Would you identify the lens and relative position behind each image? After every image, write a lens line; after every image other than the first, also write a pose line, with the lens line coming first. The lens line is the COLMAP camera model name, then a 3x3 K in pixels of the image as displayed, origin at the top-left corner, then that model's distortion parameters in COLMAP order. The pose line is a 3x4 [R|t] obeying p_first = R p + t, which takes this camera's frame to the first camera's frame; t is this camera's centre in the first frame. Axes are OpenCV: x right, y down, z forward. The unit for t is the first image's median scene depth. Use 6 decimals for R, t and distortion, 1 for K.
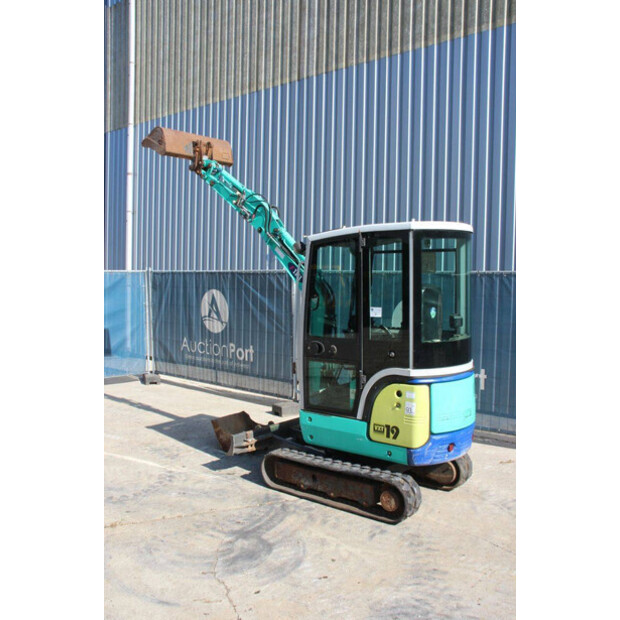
lens RADIAL K [[603.5, 0, 294.4], [0, 603.5, 296.2], [0, 0, 1]] dist [-0.125693, 0.184964]
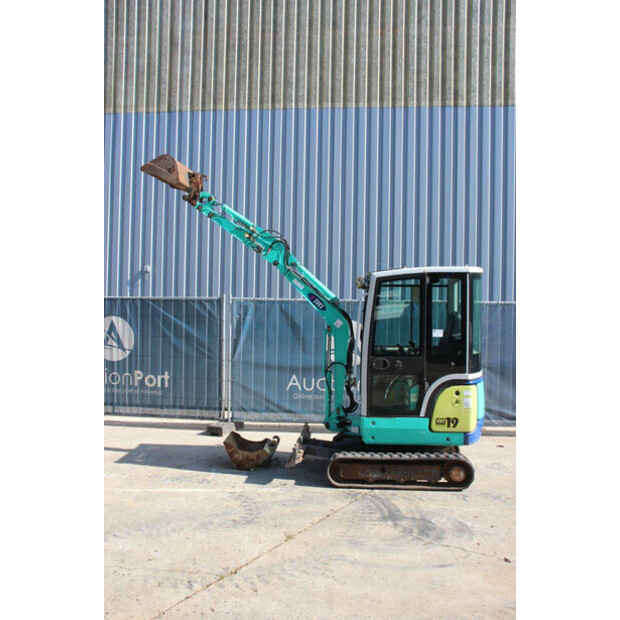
lens RADIAL K [[603.5, 0, 294.4], [0, 603.5, 296.2], [0, 0, 1]] dist [-0.125693, 0.184964]
pose [[0.827827, 0.007374, 0.560936, -0.822949], [0.013510, 0.999362, -0.033076, -0.014714], [-0.560821, 0.034959, 0.827198, 0.079109]]
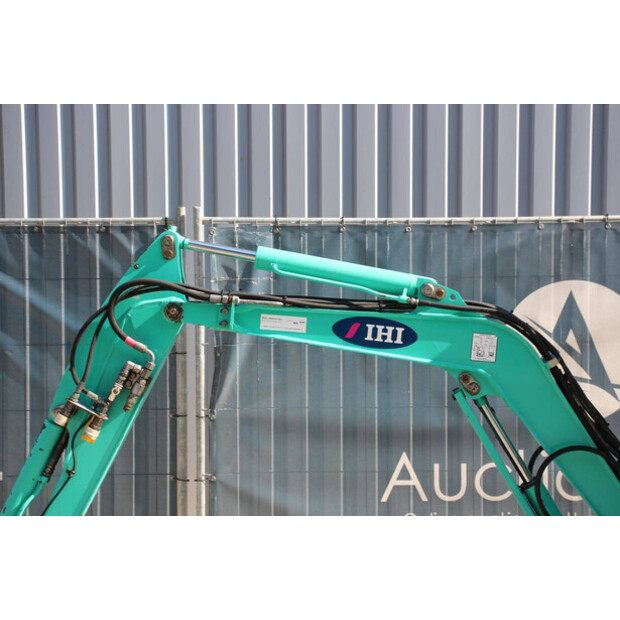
lens RADIAL K [[1173.8, 0, 310.3], [0, 1173.8, 292.3], [0, 0, 1]] dist [0.105157, 0.183560]
pose [[0.763300, -0.027623, 0.645453, -0.618858], [0.031157, 0.999497, 0.005929, -0.005213], [-0.645292, 0.015585, 0.763777, 0.744745]]
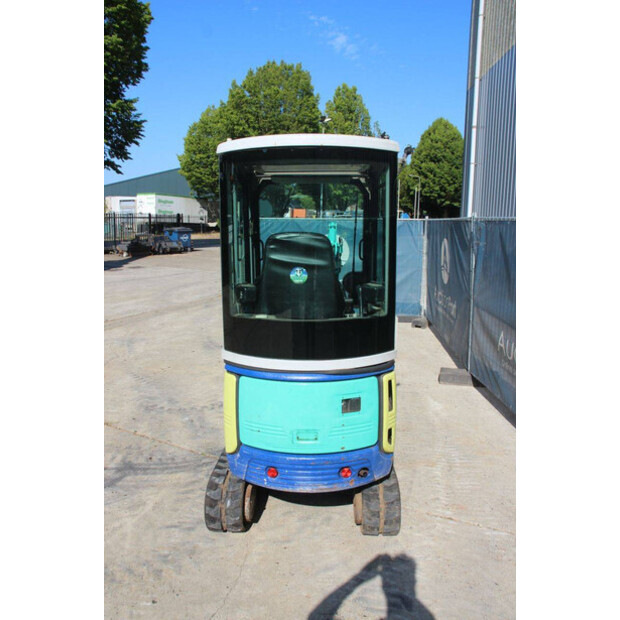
lens RADIAL K [[498.0, 0, 310.0], [0, 498.0, 310.0], [0, 0, 1]] dist [-0.158305, 0.133154]
pose [[0.628418, 0.134840, -0.766100, 0.658575], [-0.030526, 0.988378, 0.148923, -0.017704], [0.777277, -0.070200, 0.625230, 0.645382]]
